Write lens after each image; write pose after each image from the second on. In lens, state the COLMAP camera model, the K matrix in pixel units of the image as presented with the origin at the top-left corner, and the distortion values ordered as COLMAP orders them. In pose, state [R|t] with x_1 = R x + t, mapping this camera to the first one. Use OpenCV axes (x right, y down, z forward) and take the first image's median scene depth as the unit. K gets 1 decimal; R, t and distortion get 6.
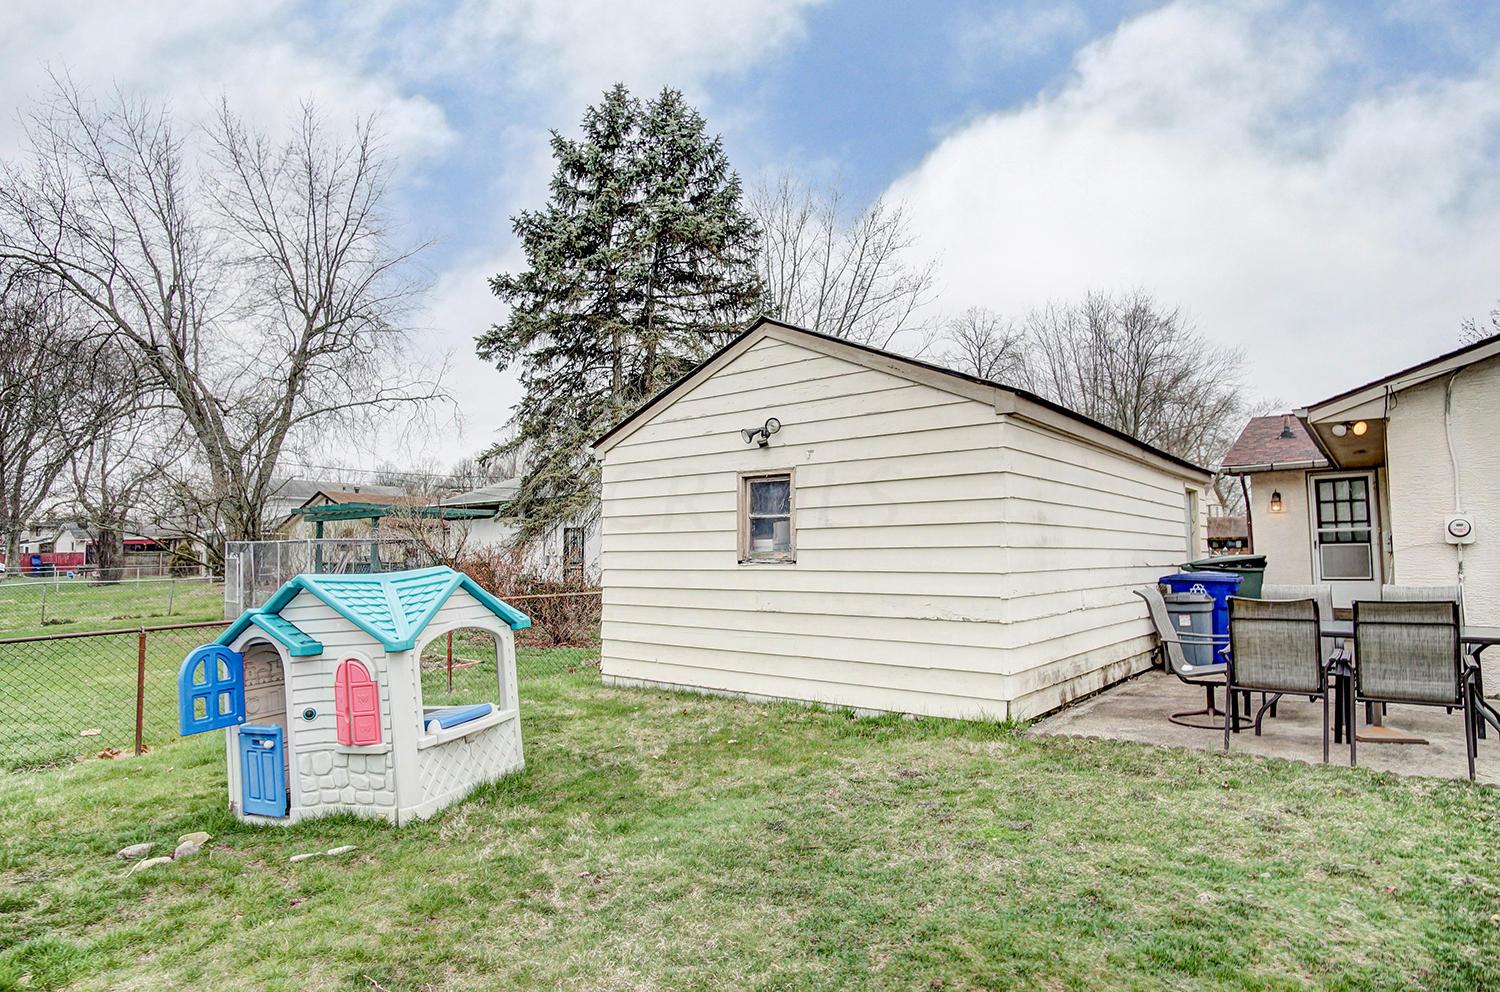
lens RADIAL K [[808.9, 0, 750.0], [0, 808.9, 496.0], [0, 0, 1]] dist [0.001658, 0.001027]
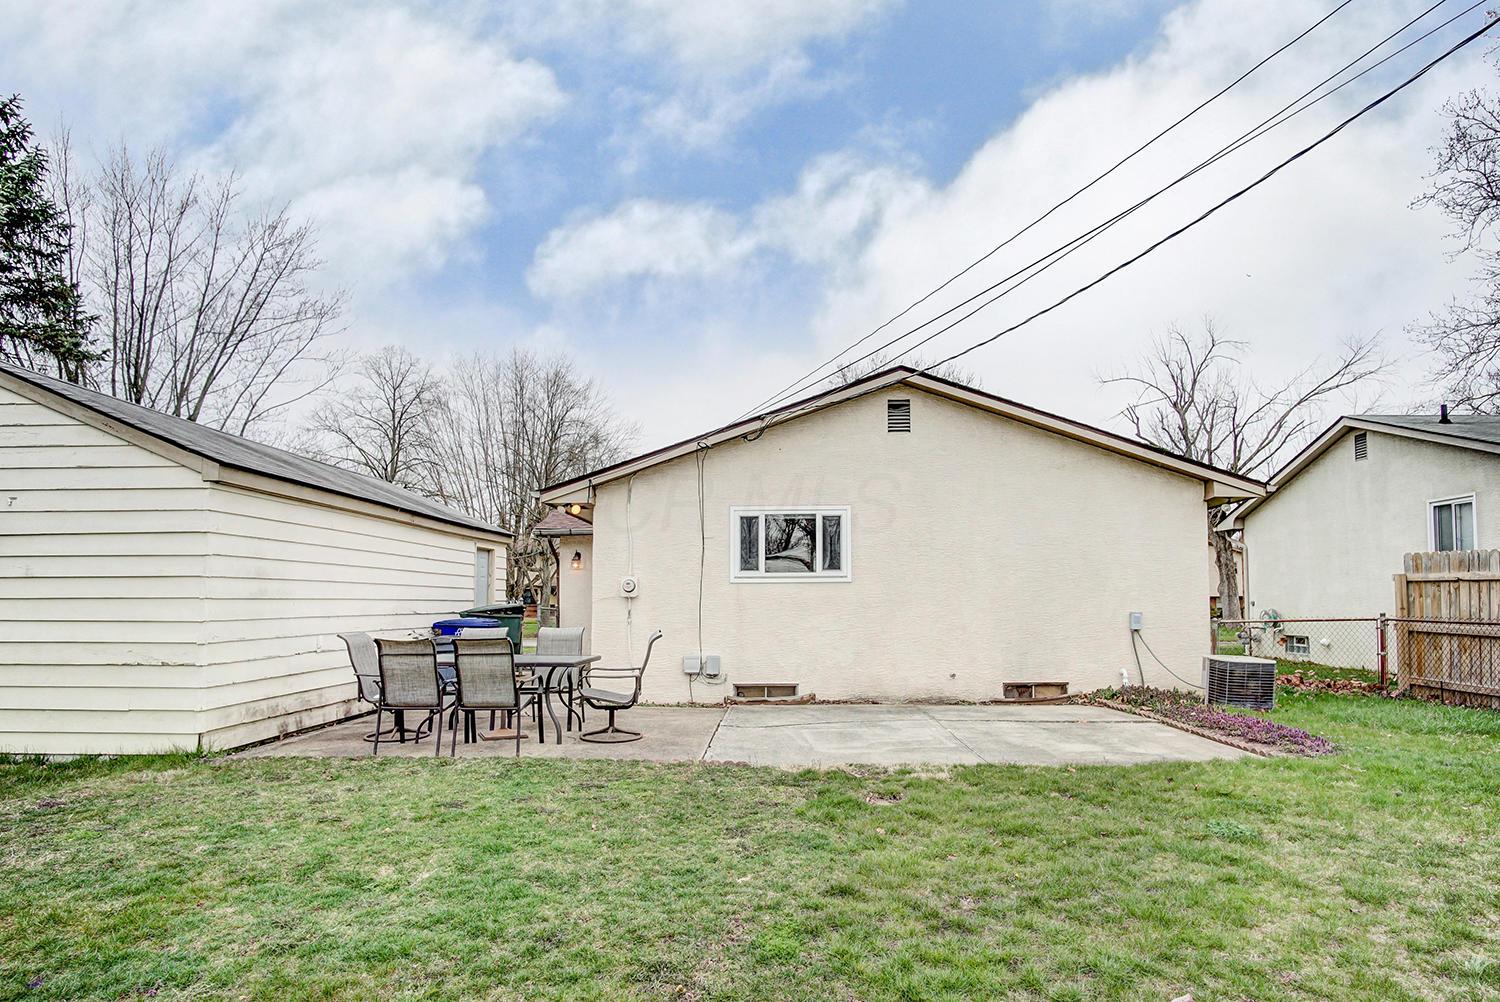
lens RADIAL K [[845.2, 0, 747.7], [0, 845.2, 552.3], [0, 0, 1]] dist [-0.004929, 0.000502]
pose [[0.817207, 0.037944, 0.575094, 0.196903], [-0.047635, 0.998863, 0.001785, -0.030781], [-0.574373, -0.028854, 0.818085, -0.309718]]
